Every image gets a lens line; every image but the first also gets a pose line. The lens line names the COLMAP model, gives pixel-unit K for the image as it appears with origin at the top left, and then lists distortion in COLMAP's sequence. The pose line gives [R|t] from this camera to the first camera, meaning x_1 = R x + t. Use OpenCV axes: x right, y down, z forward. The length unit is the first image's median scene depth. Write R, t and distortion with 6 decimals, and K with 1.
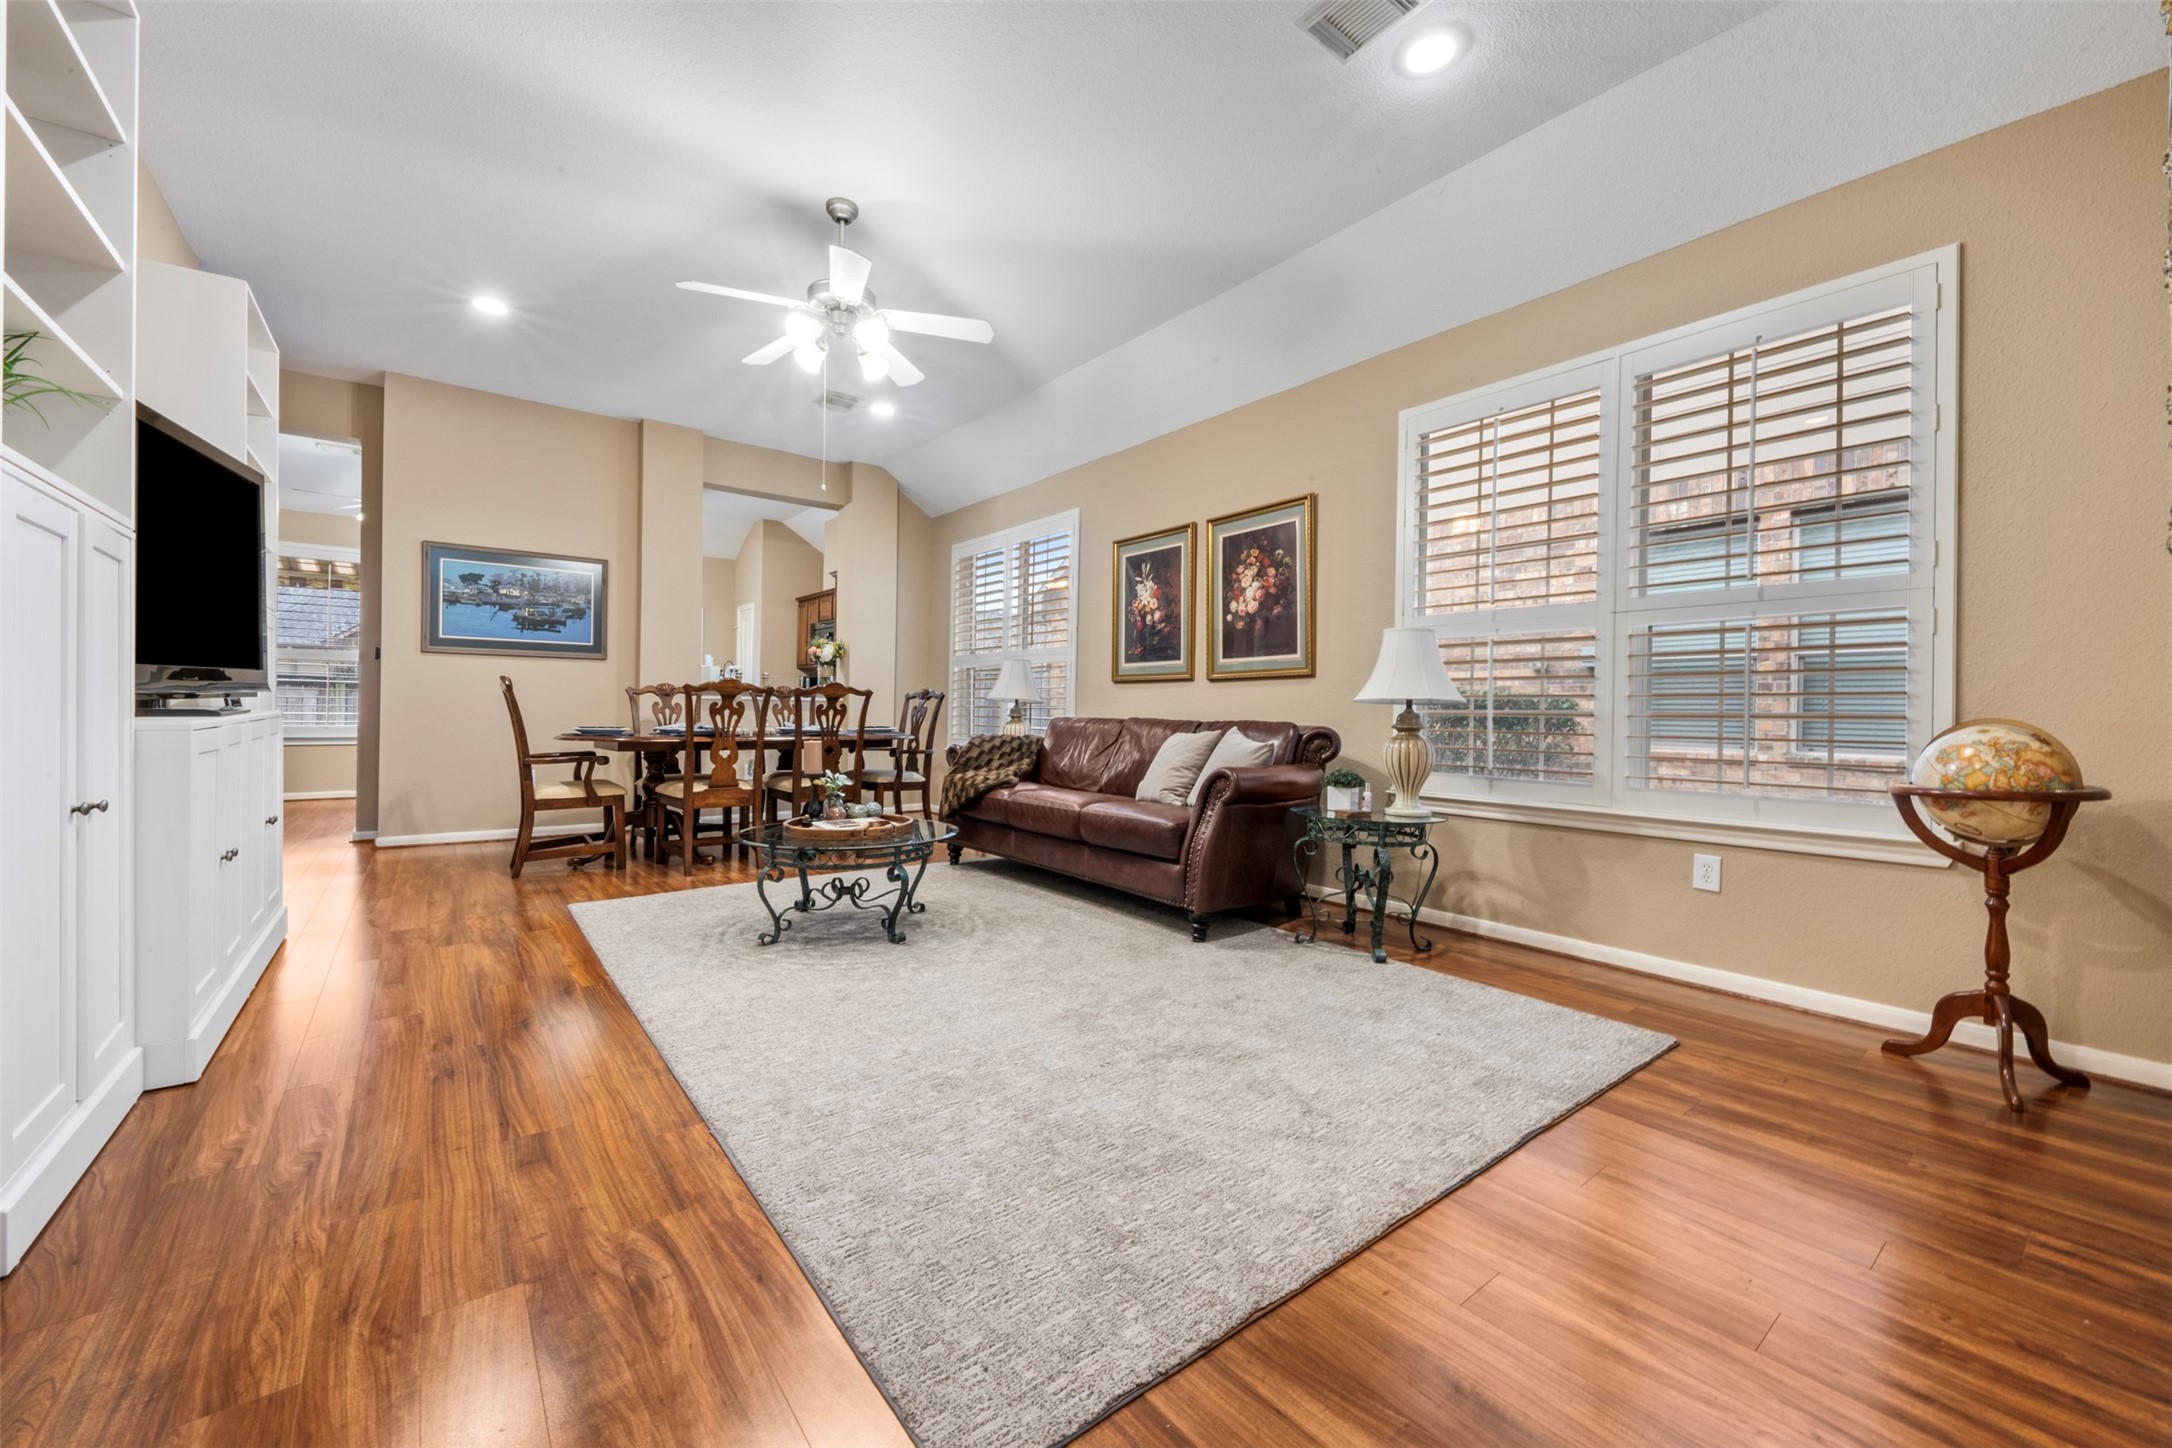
lens RADIAL K [[838.1, 0, 1076.6], [0, 838.1, 705.7], [0, 0, 1]] dist [0.010814, -0.000079]
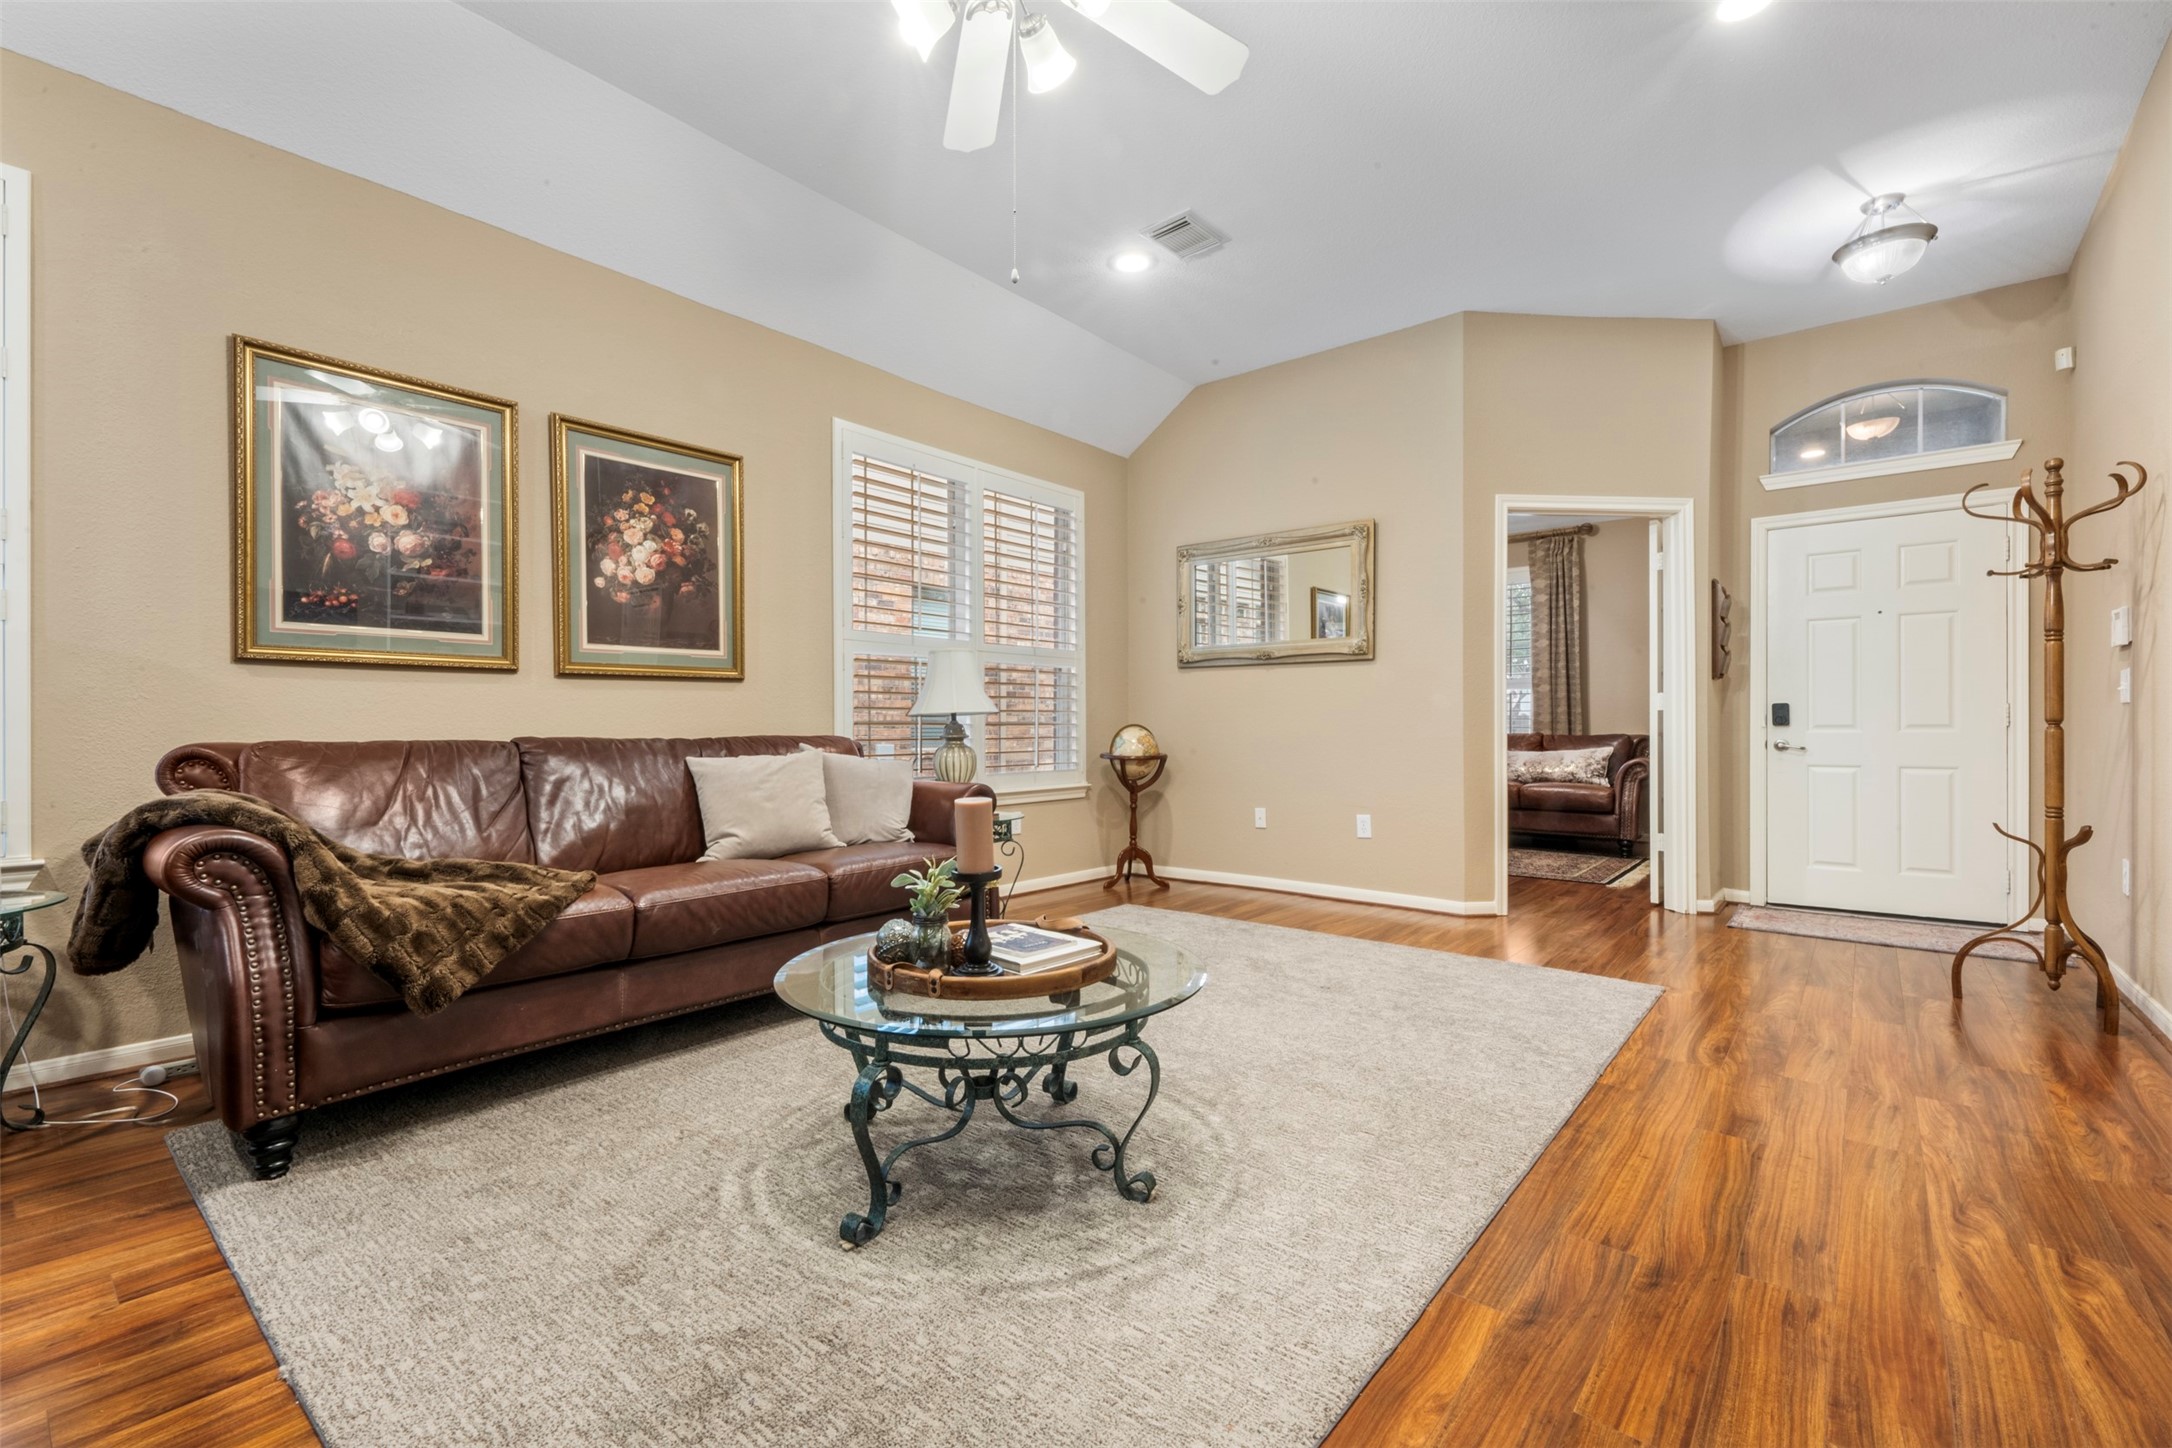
lens RADIAL K [[933.6, 0, 1081.9], [0, 933.6, 724.8], [0, 0, 1]] dist [0.010927, -0.000120]
pose [[-0.216271, -0.011760, 0.976262, -0.640847], [-0.006817, 0.999921, 0.010535, -0.003485], [-0.976309, -0.004377, -0.216335, 0.818350]]
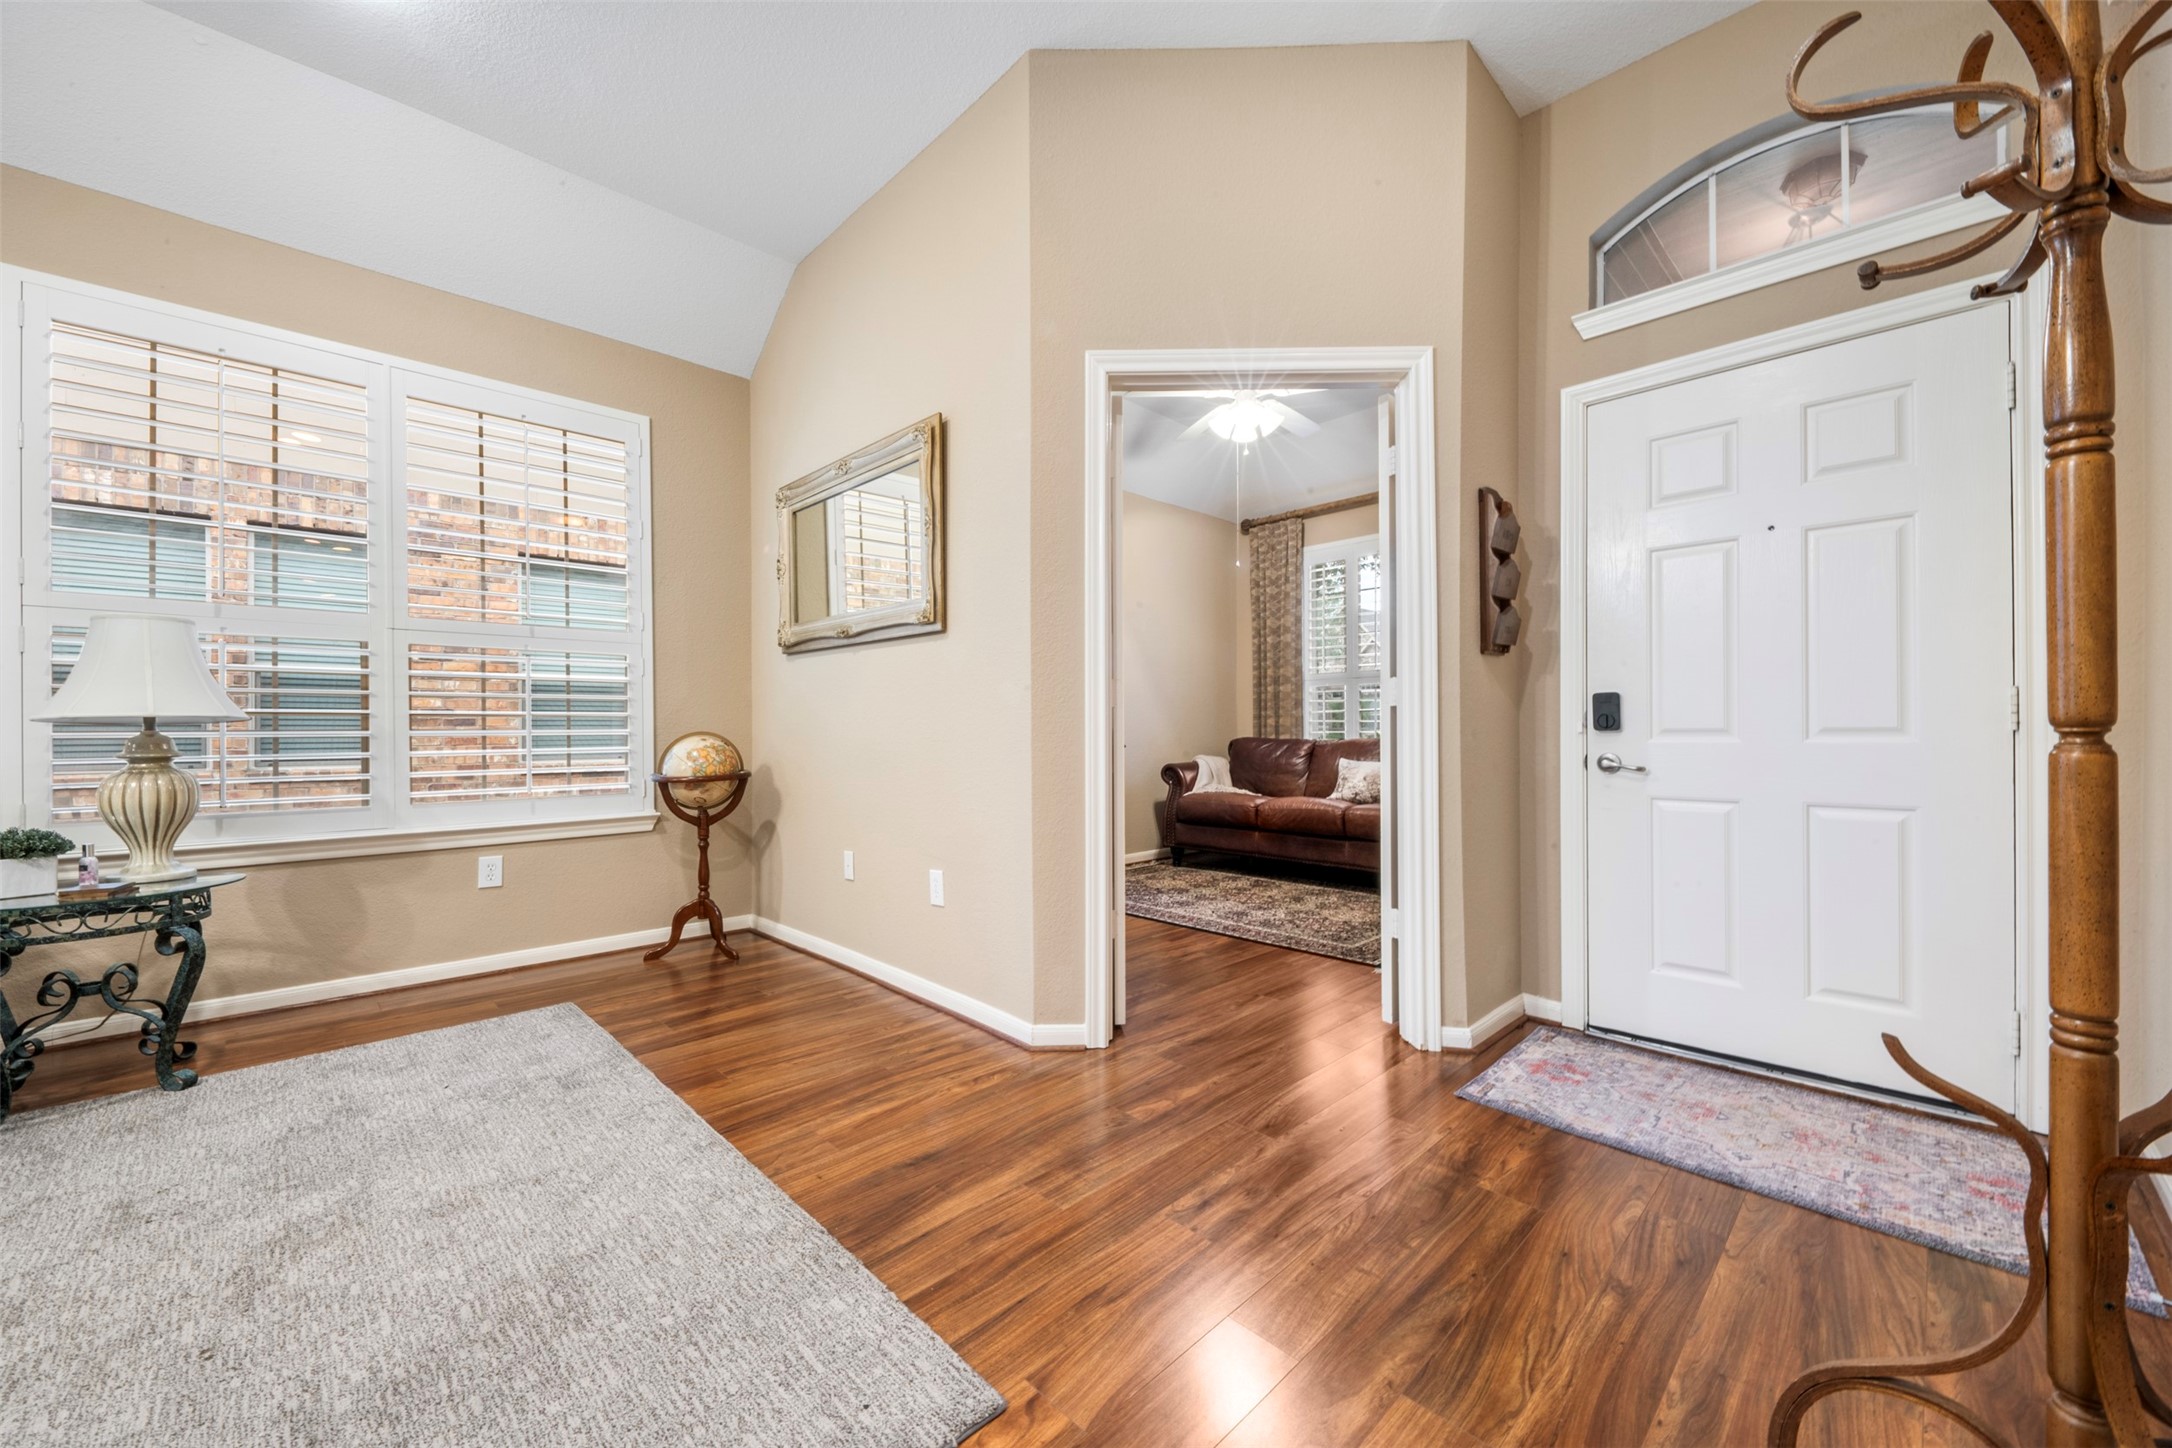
lens RADIAL K [[822.9, 0, 1079.1], [0, 822.9, 731.0], [0, 0, 1]] dist [0.001482, 0.000016]
pose [[-0.111054, -0.016313, 0.993681, -0.281021], [-0.000342, 0.999866, 0.016377, -0.005344], [-0.993814, 0.001479, -0.111044, 0.222381]]
